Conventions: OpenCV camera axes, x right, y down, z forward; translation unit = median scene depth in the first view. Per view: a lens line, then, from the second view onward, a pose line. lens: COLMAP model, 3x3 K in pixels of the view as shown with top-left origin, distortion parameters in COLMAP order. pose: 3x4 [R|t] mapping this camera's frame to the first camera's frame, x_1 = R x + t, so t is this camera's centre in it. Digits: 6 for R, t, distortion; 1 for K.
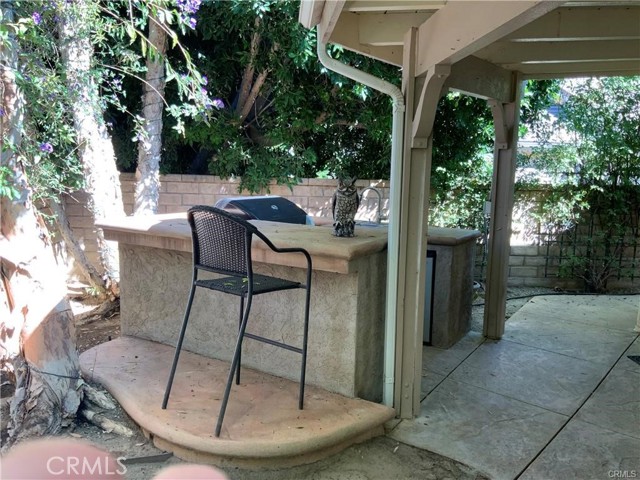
lens RADIAL K [[526.5, 0, 319.9], [0, 526.5, 238.3], [0, 0, 1]] dist [0.109453, -0.193349]
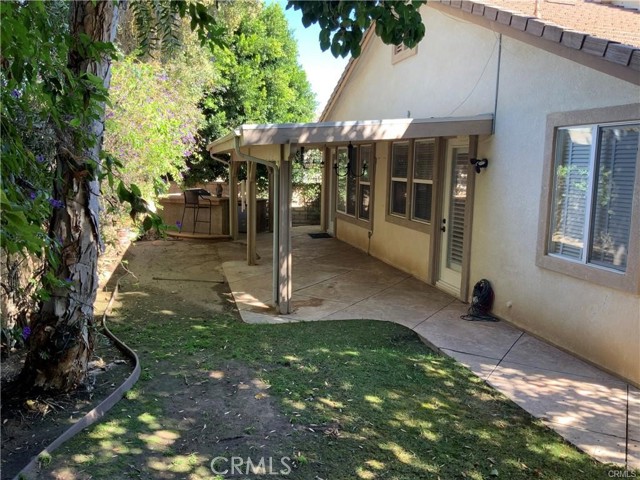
lens RADIAL K [[526.5, 0, 319.9], [0, 526.5, 238.3], [0, 0, 1]] dist [0.109453, -0.193349]
pose [[0.986610, -0.029576, 0.160393, 0.073725], [0.026953, 0.999465, 0.018509, 0.125157], [-0.160855, -0.013938, 0.986880, -1.584615]]
